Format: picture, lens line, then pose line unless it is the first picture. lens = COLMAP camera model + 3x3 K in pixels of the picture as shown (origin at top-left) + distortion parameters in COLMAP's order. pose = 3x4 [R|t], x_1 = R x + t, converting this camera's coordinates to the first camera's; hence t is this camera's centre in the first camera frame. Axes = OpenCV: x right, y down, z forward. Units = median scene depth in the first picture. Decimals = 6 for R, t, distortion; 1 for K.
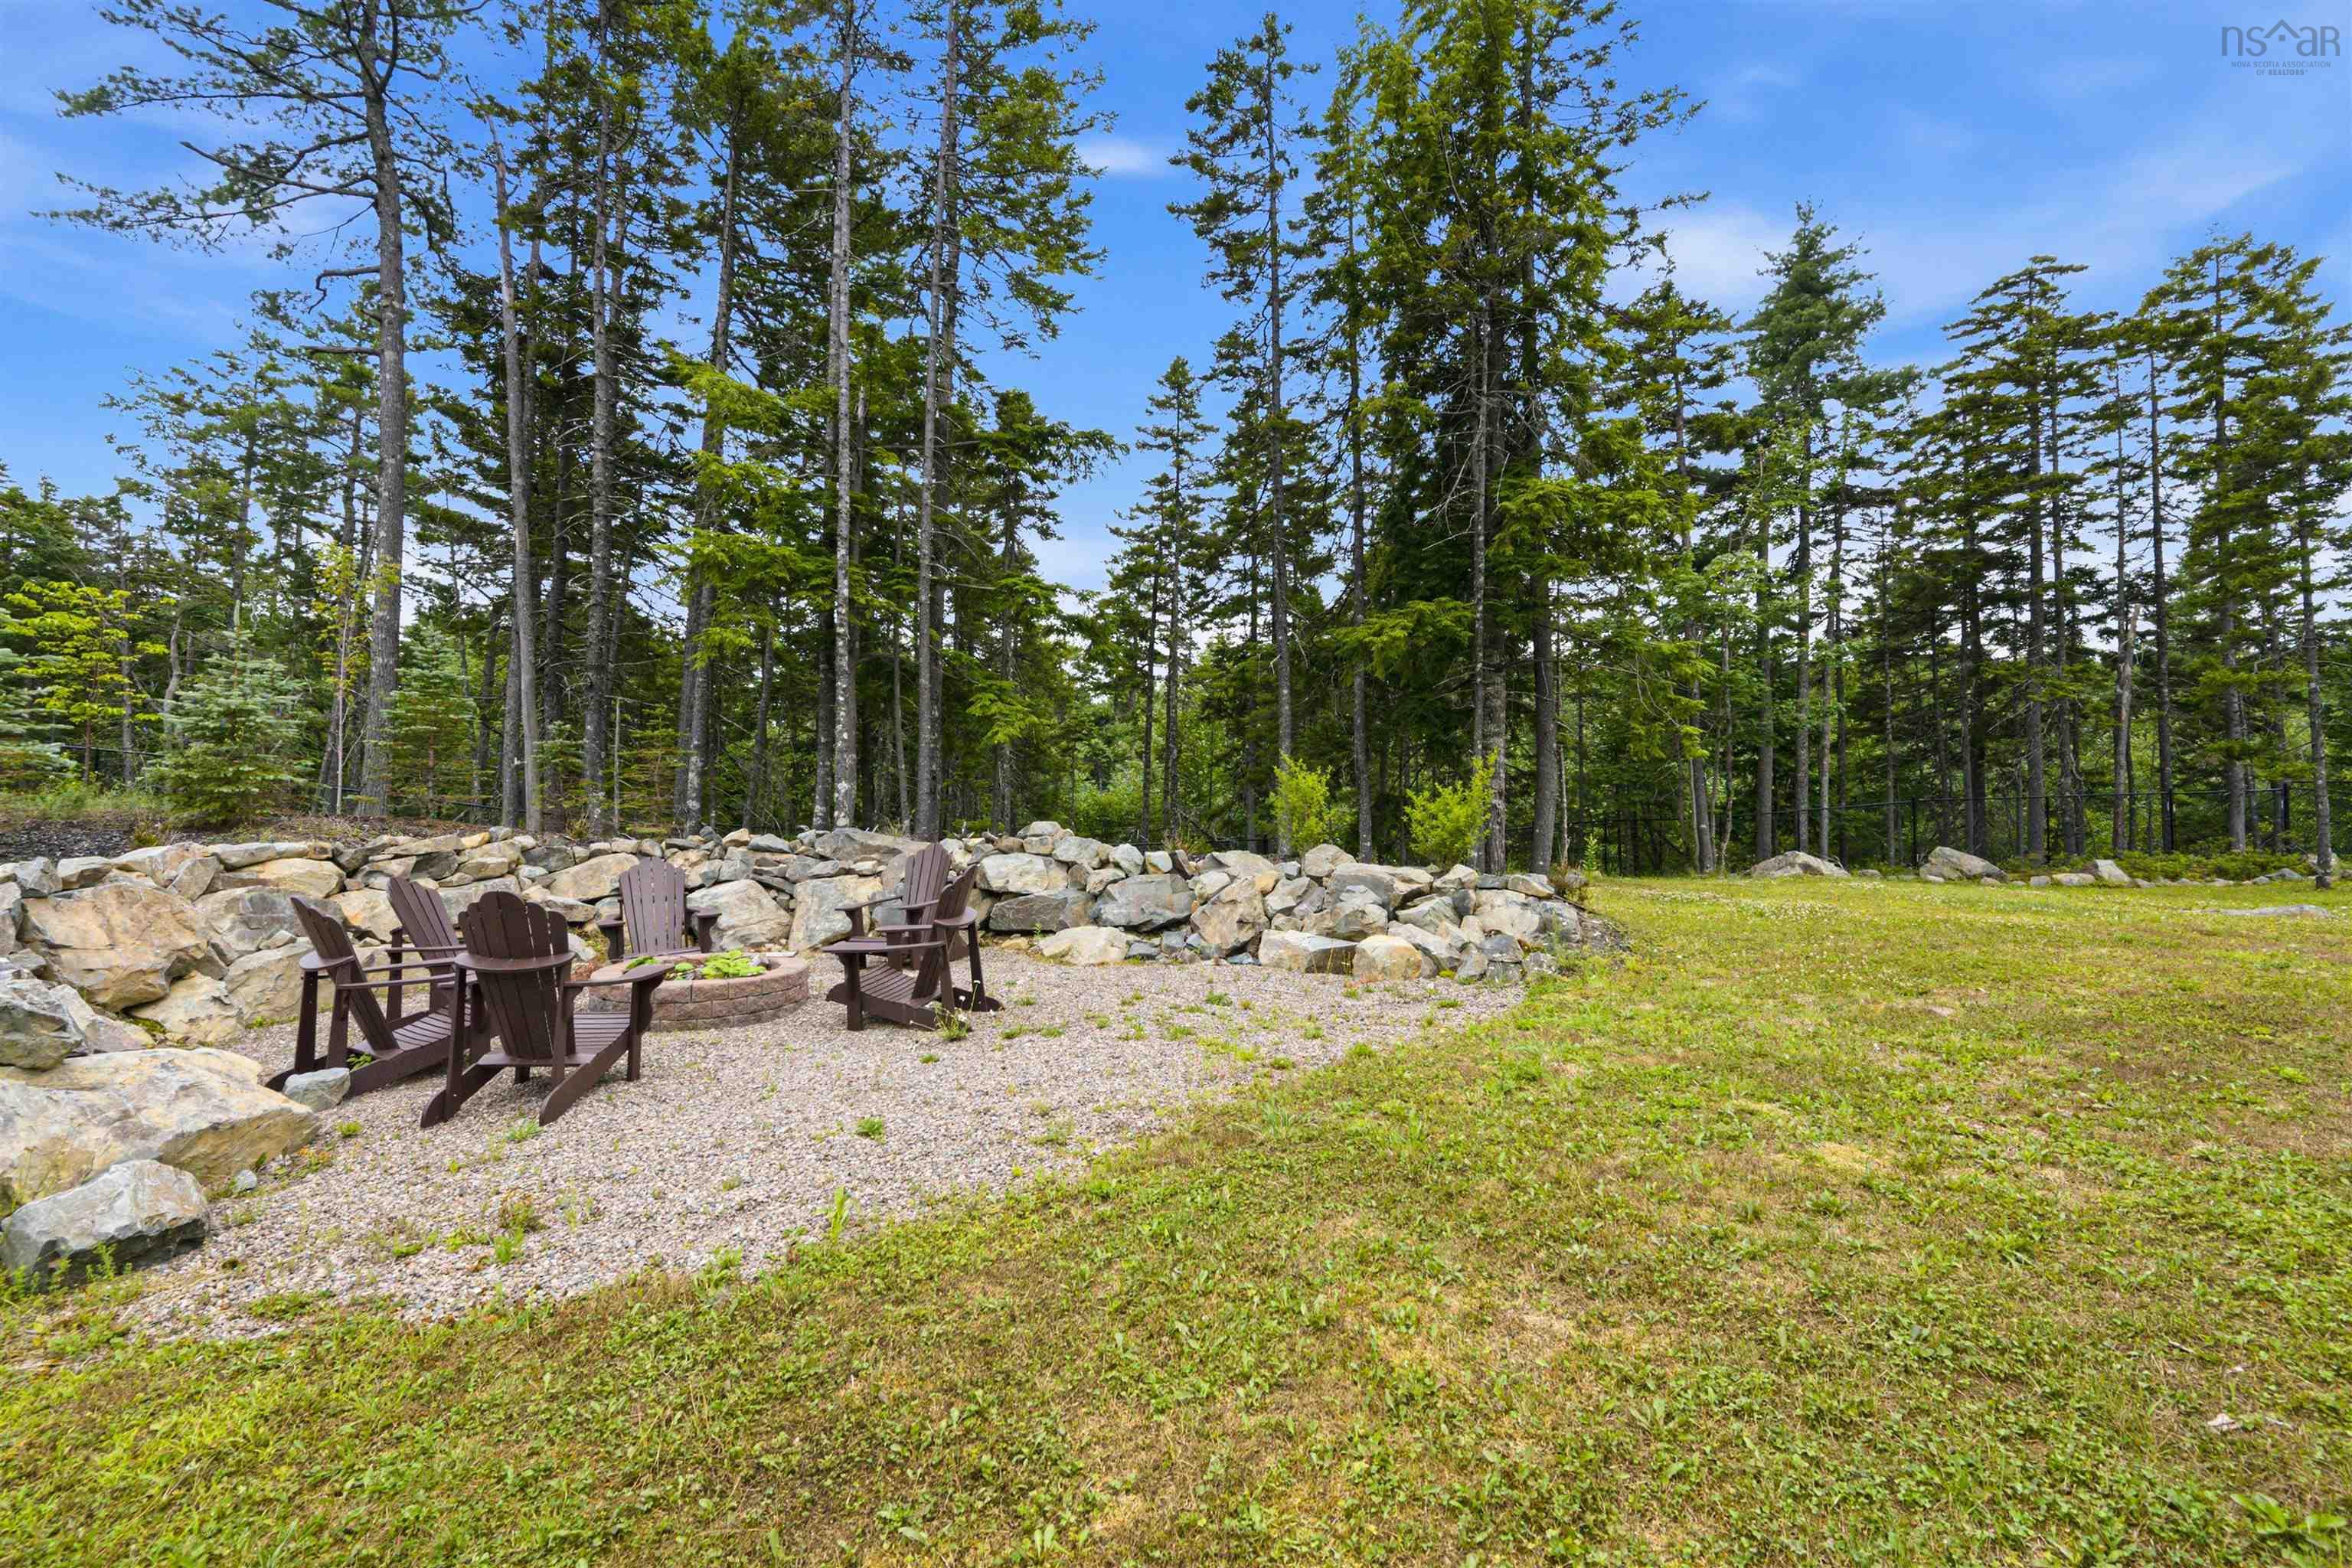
lens RADIAL K [[1016.3, 0, 1176.0], [0, 1016.3, 784.0], [0, 0, 1]] dist [0.001034, -0.006292]
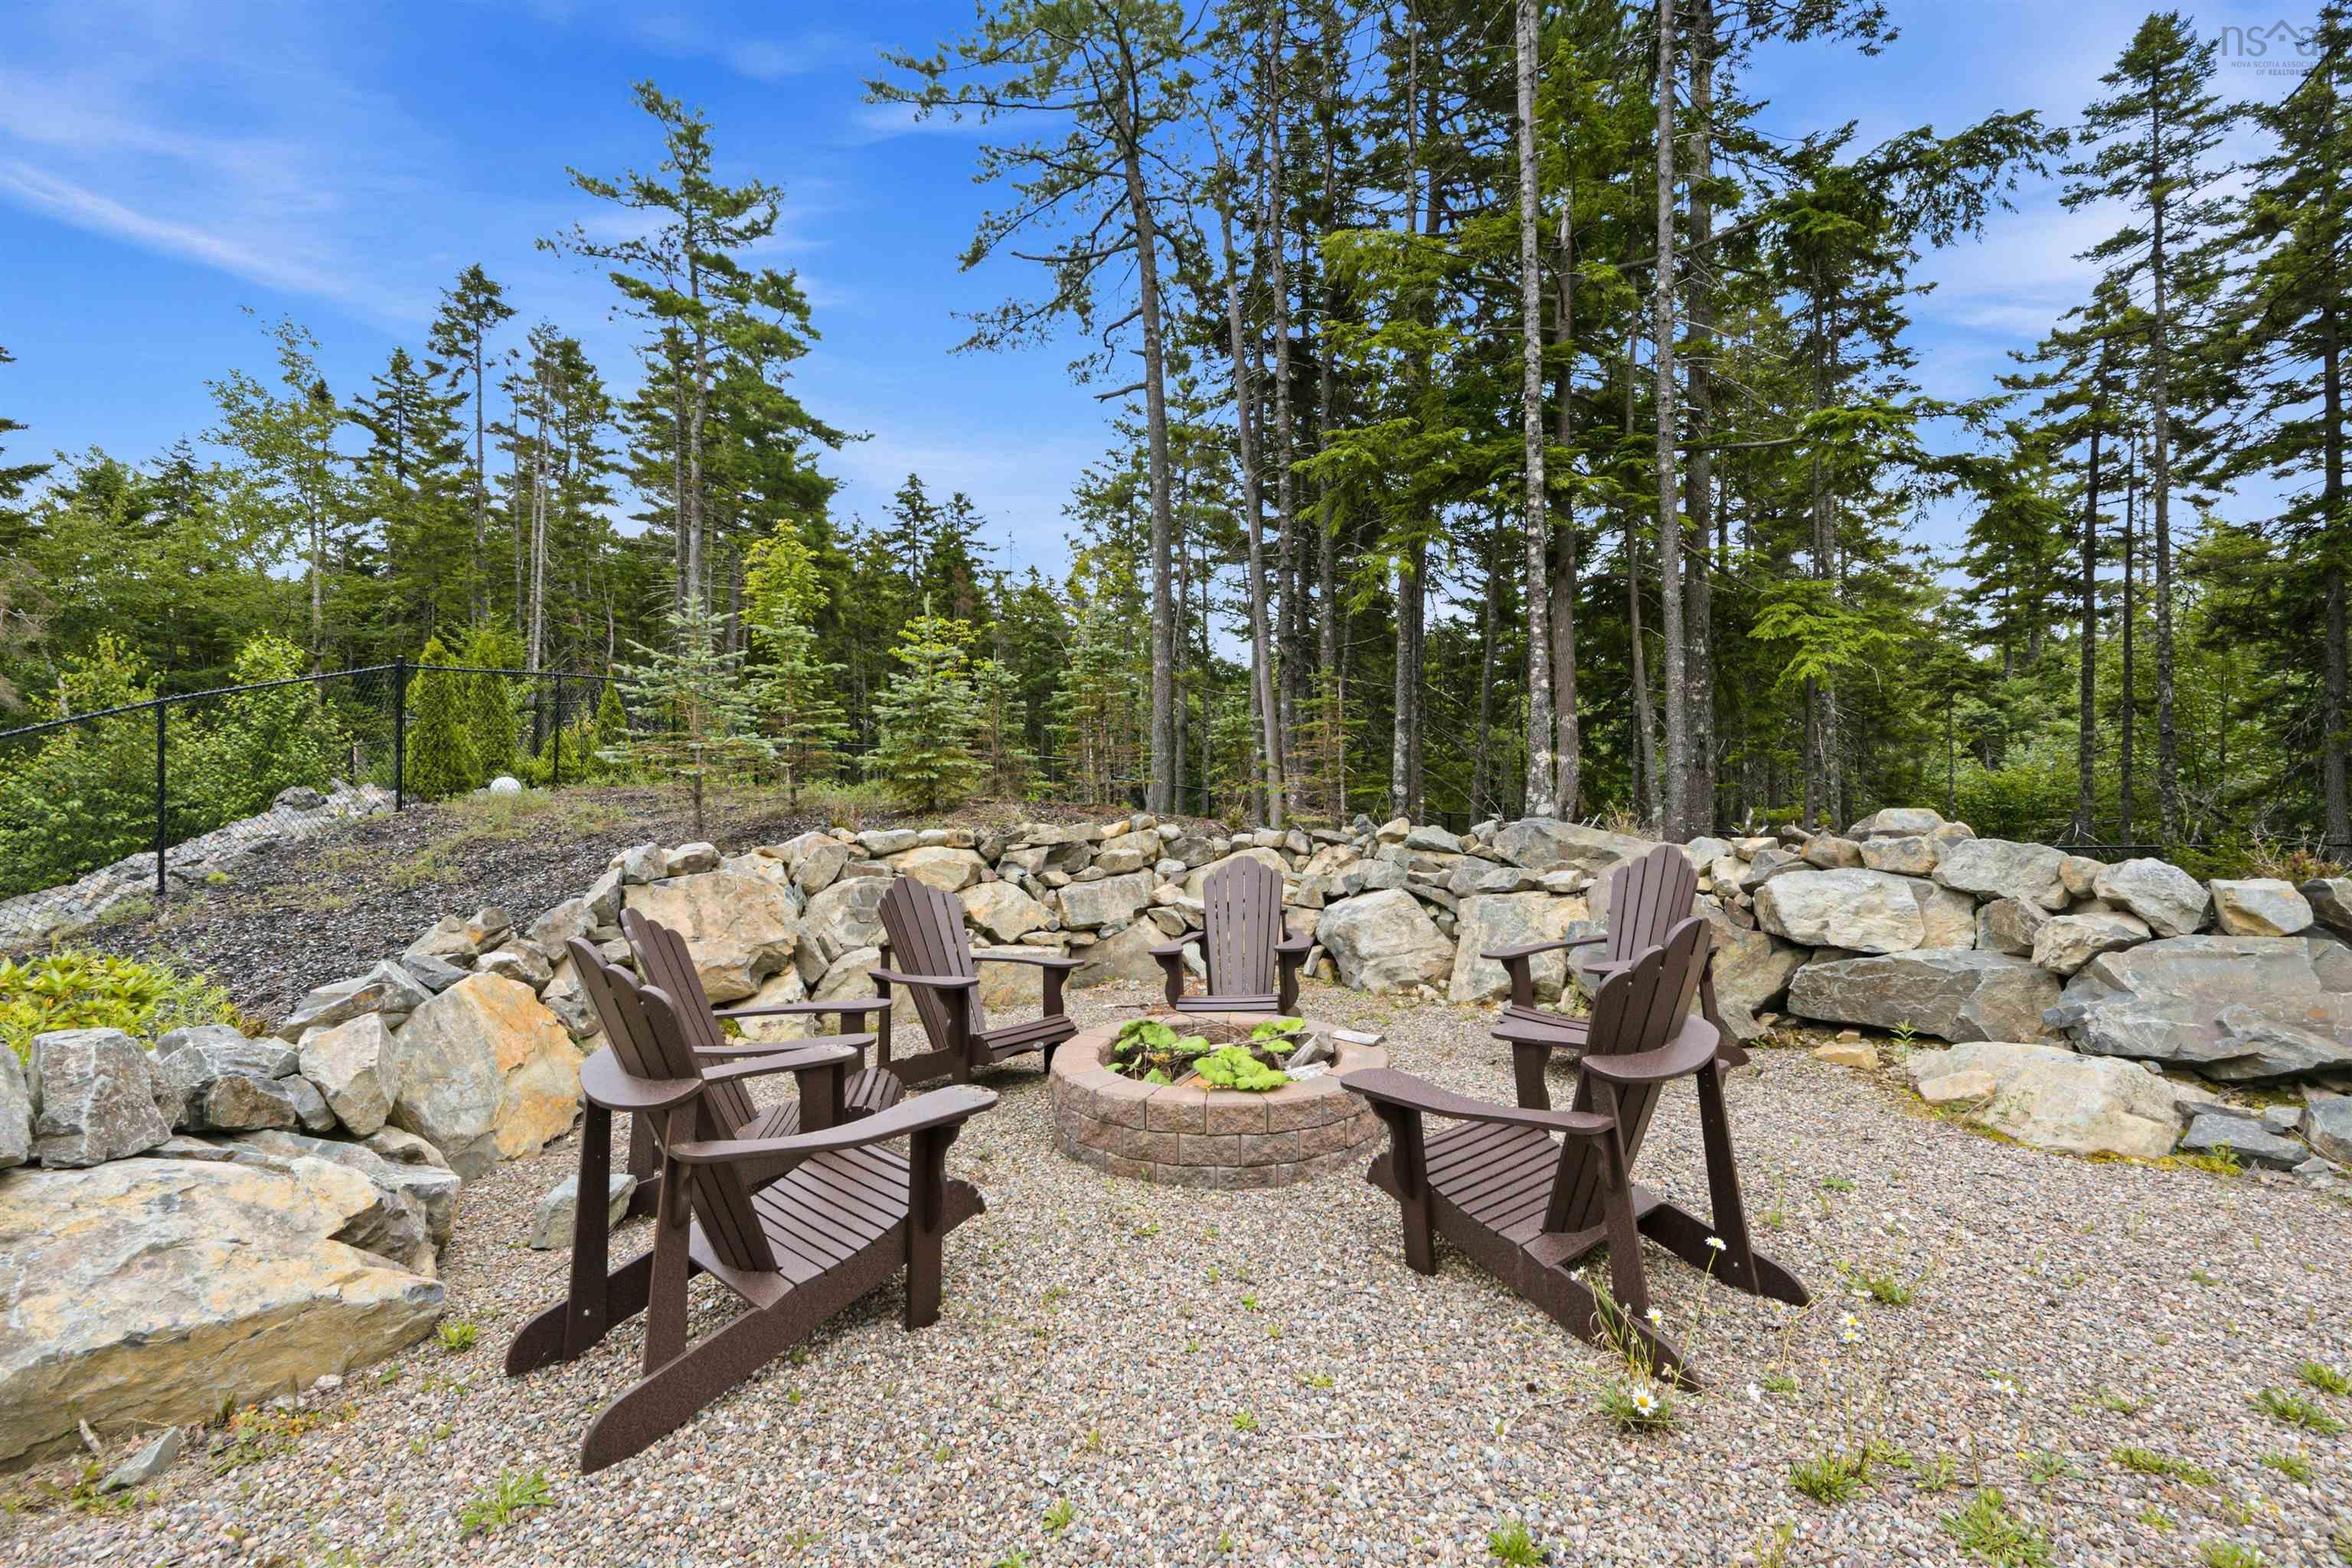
lens RADIAL K [[987.3, 0, 1174.4], [0, 987.3, 767.0], [0, 0, 1]] dist [-0.001175, -0.000644]
pose [[0.724729, -0.029464, -0.688403, -0.056584], [0.023701, 0.999560, -0.017831, 0.017081], [0.688626, -0.003393, 0.725109, 0.394961]]
